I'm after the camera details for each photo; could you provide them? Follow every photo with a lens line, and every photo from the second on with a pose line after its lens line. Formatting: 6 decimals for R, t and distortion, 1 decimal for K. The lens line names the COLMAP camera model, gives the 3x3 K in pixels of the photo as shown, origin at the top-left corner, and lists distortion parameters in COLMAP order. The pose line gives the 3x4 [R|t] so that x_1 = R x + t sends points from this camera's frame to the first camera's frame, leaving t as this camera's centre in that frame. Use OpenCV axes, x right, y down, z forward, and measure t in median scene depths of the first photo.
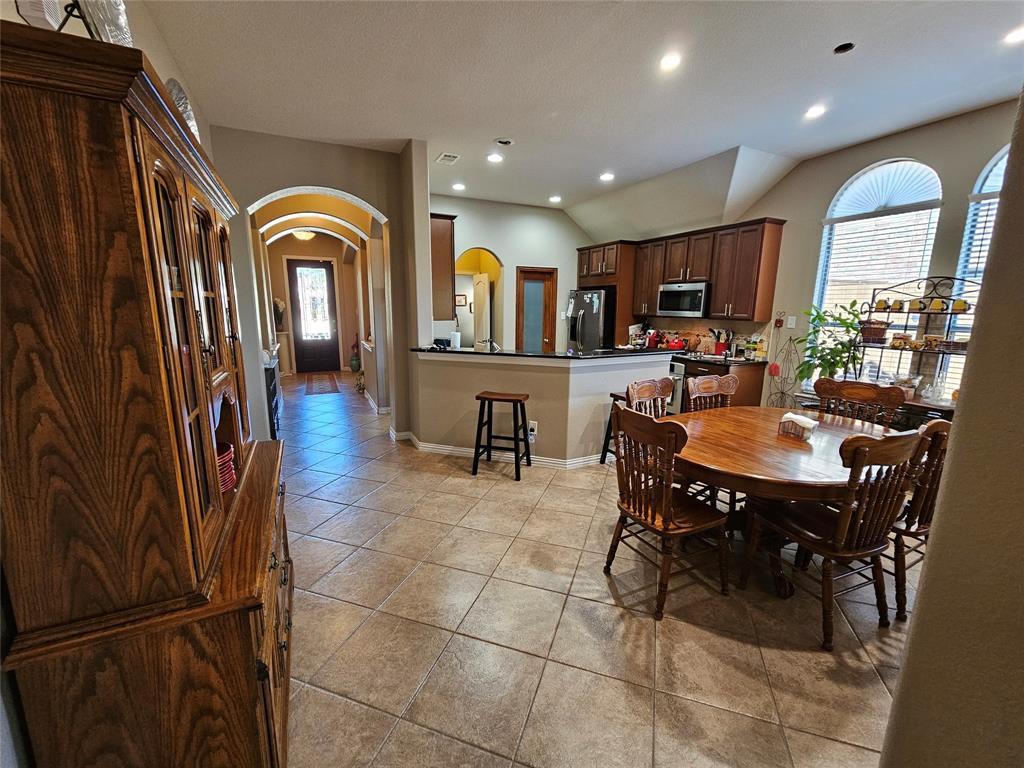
lens RADIAL K [[423.8, 0, 517.6], [0, 423.8, 387.5], [0, 0, 1]] dist [-0.003825, -0.000052]
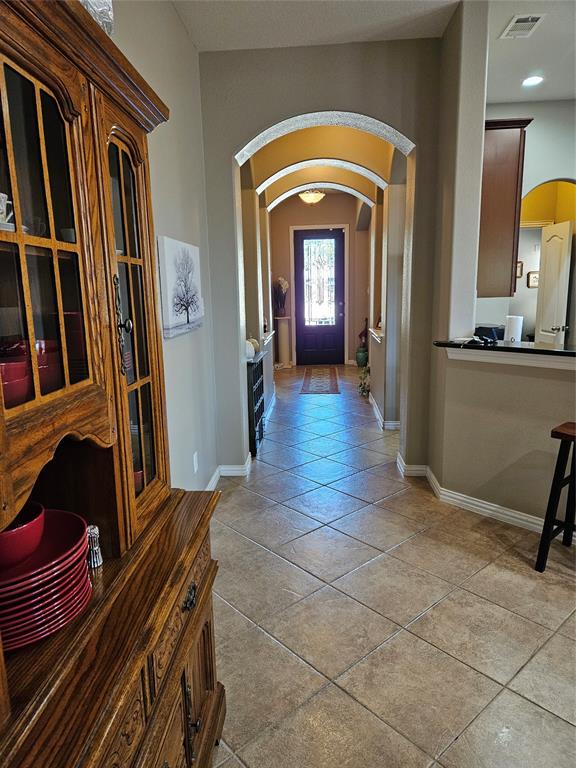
lens RADIAL K [[509.9, 0, 282.6], [0, 509.9, 380.2], [0, 0, 1]] dist [0.097174, -0.086508]
pose [[0.861865, 0.059298, -0.503658, -0.049739], [-0.061999, 0.998011, 0.011407, -0.025029], [0.503333, 0.021395, 0.863828, 0.183649]]
